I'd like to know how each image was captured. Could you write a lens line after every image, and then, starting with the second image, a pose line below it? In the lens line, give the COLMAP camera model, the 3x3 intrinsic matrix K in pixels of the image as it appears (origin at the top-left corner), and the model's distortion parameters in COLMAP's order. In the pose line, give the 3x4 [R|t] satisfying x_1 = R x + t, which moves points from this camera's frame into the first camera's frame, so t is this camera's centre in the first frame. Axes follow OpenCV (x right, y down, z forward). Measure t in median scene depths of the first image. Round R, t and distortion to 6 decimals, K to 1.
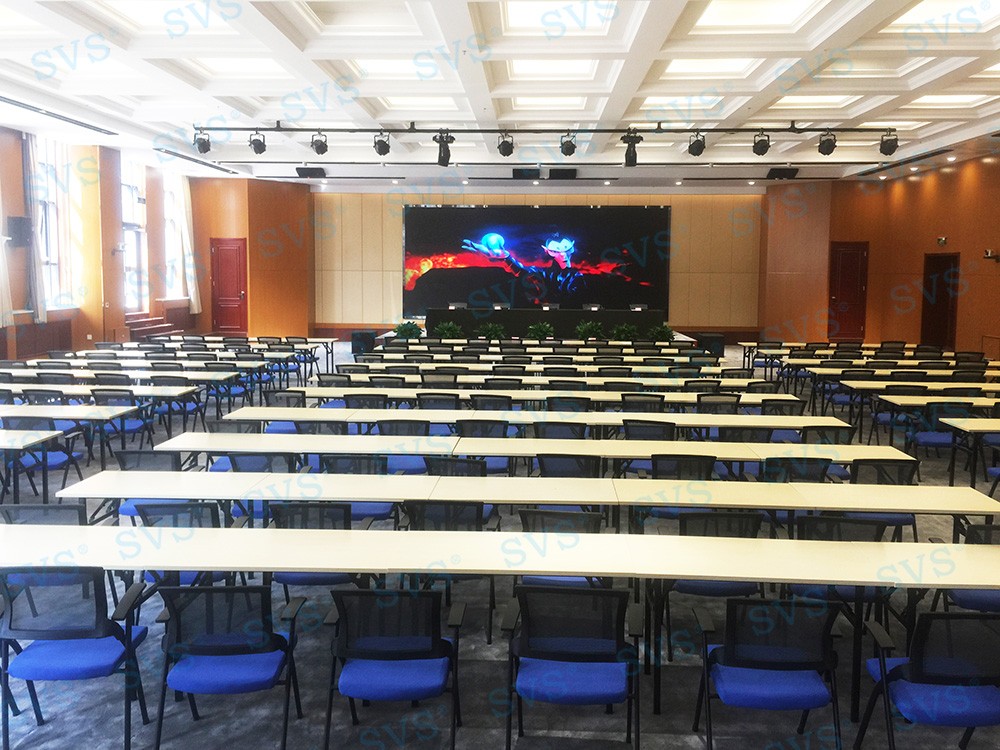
lens RADIAL K [[852.7, 0, 506.1], [0, 852.7, 358.5], [0, 0, 1]] dist [0.064074, -0.070488]
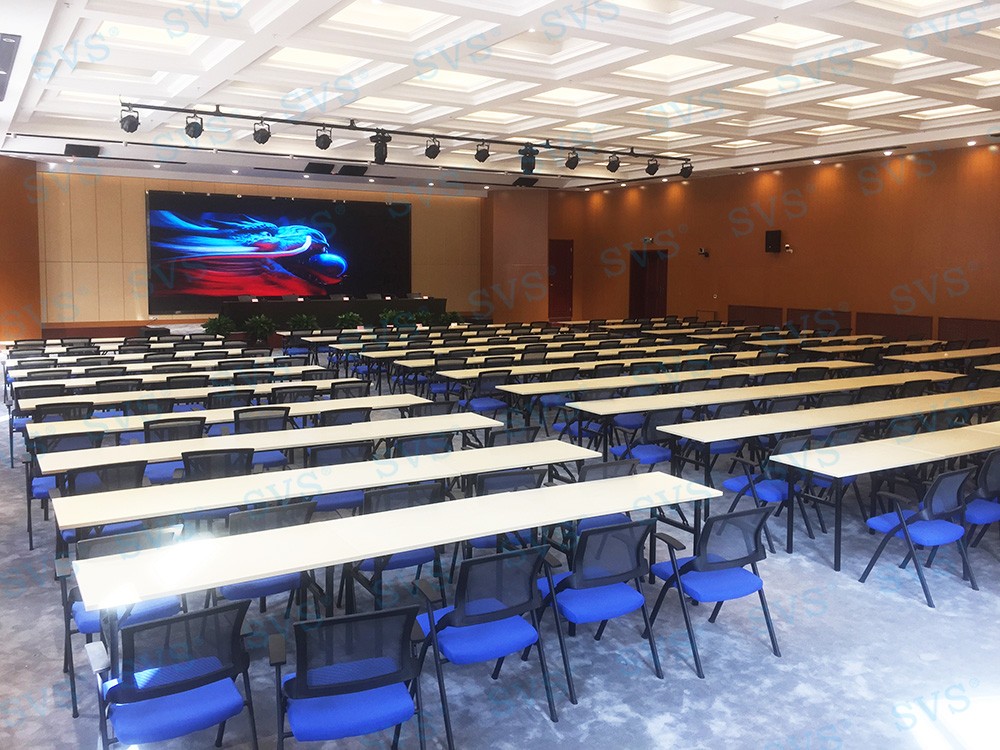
lens RADIAL K [[852.7, 0, 509.8], [0, 852.7, 350.1], [0, 0, 1]] dist [0.064074, -0.070488]
pose [[0.828147, -0.058539, 0.557446, -0.420982], [0.057548, 0.998156, 0.019325, -0.005277], [-0.557549, 0.016076, 0.829988, 0.028757]]
